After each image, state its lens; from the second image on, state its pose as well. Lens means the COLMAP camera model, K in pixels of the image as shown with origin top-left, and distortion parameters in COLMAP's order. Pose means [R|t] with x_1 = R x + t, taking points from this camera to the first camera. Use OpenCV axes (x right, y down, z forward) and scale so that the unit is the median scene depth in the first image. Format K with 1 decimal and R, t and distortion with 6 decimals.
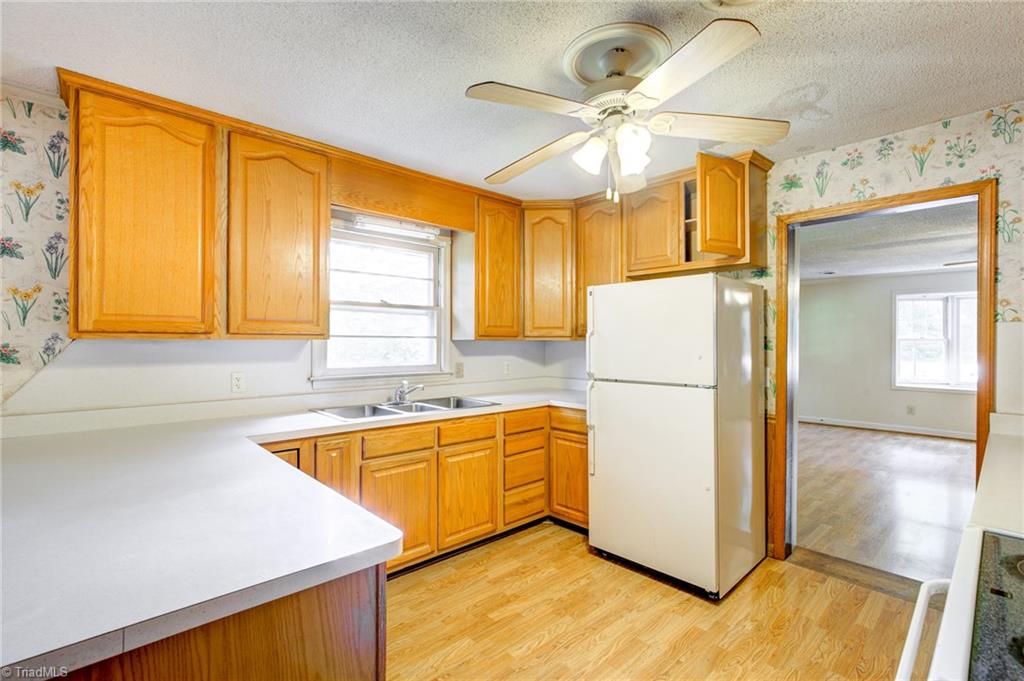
lens RADIAL K [[464.9, 0, 510.2], [0, 464.9, 342.1], [0, 0, 1]] dist [-0.005751, -0.000542]
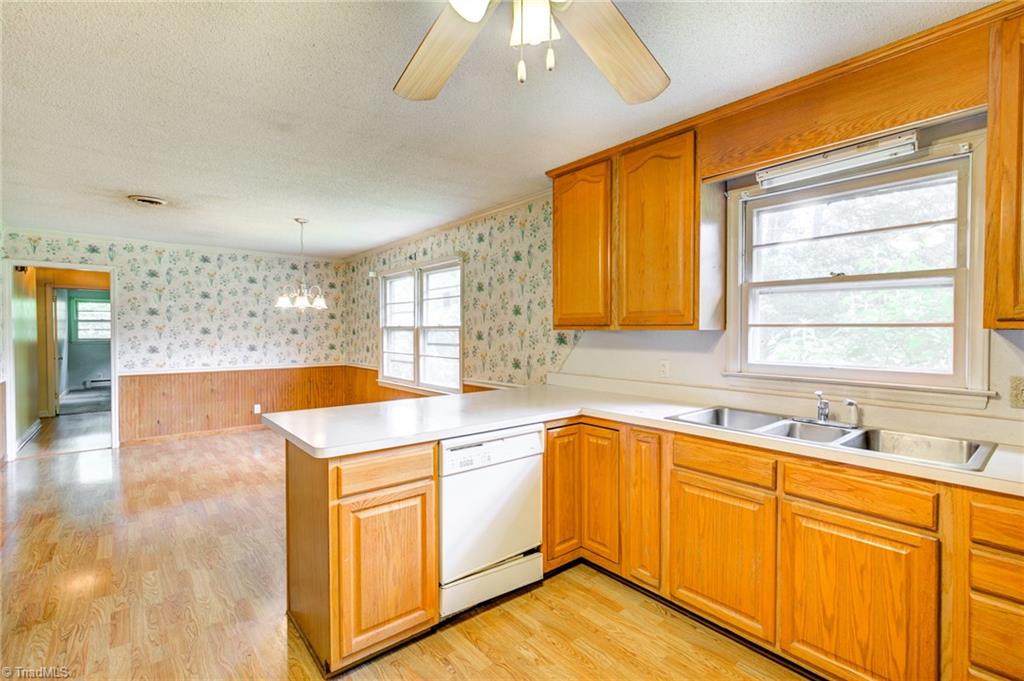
lens RADIAL K [[464.9, 0, 522.8], [0, 464.9, 341.5], [0, 0, 1]] dist [-0.005751, -0.000542]
pose [[-0.038687, 0.017927, -0.999091, 0.503243], [-0.004195, 0.999827, 0.018102, 0.002035], [0.999243, 0.004892, -0.038605, 0.649930]]
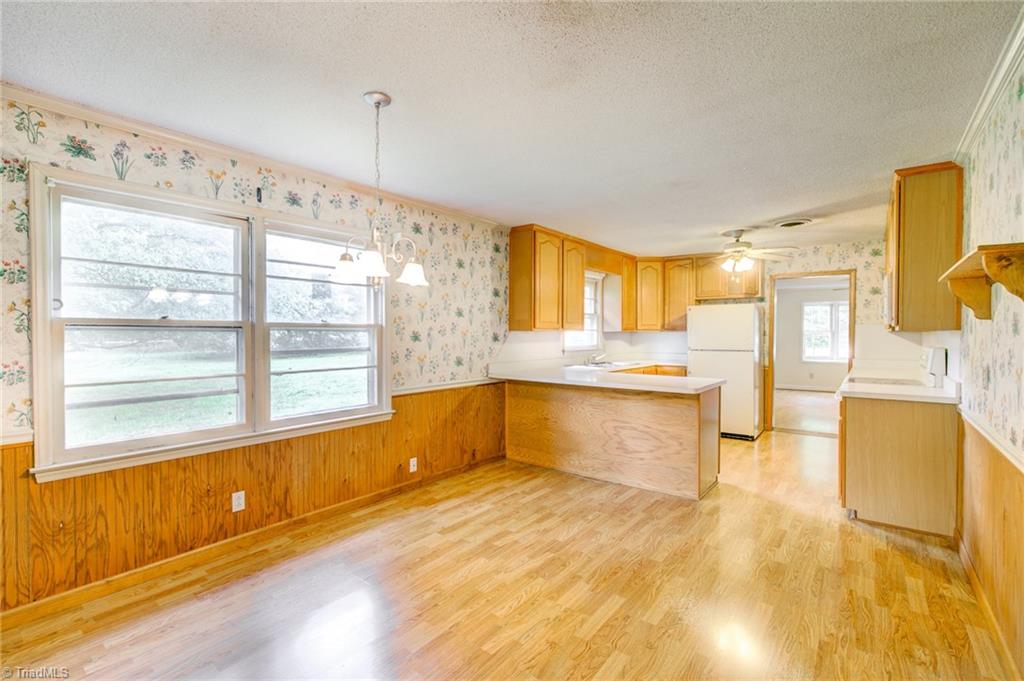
lens RADIAL K [[464.9, 0, 521.9], [0, 464.9, 333.6], [0, 0, 1]] dist [-0.005751, -0.000542]
pose [[0.984783, -0.004783, 0.173721, -0.843795], [0.006128, 0.999955, -0.007204, 0.014276], [-0.173679, 0.008159, 0.984769, -0.836123]]
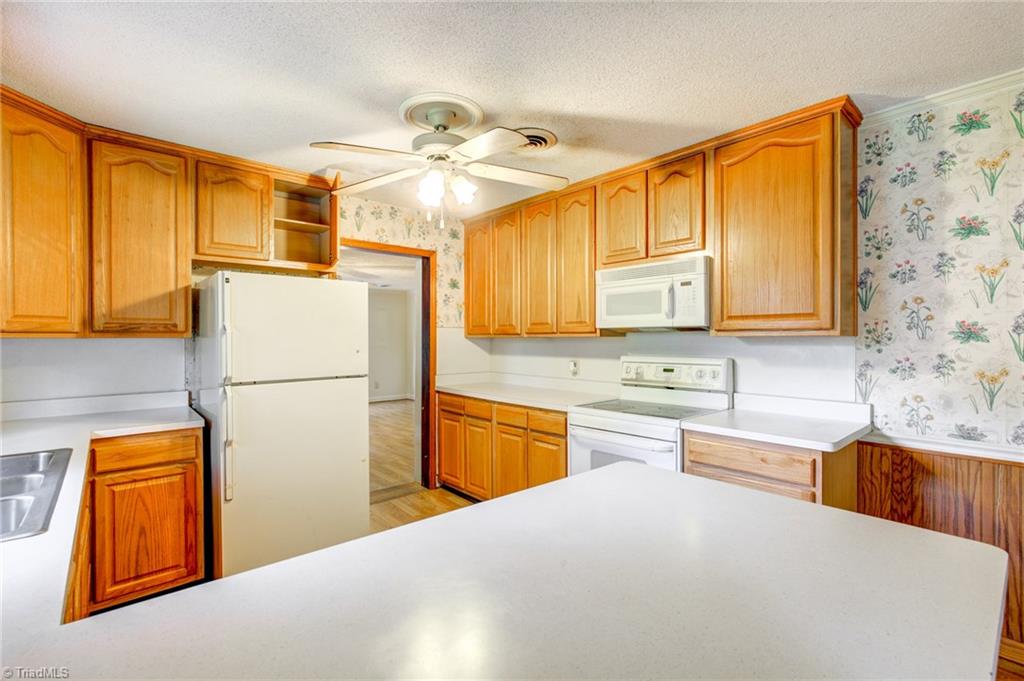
lens RADIAL K [[464.9, 0, 509.3], [0, 464.9, 340.2], [0, 0, 1]] dist [-0.005751, -0.000542]
pose [[0.024169, -0.013496, 0.999617, -0.568913], [0.007386, 0.999884, 0.013321, -0.006039], [-0.999681, 0.007062, 0.024266, 0.432849]]
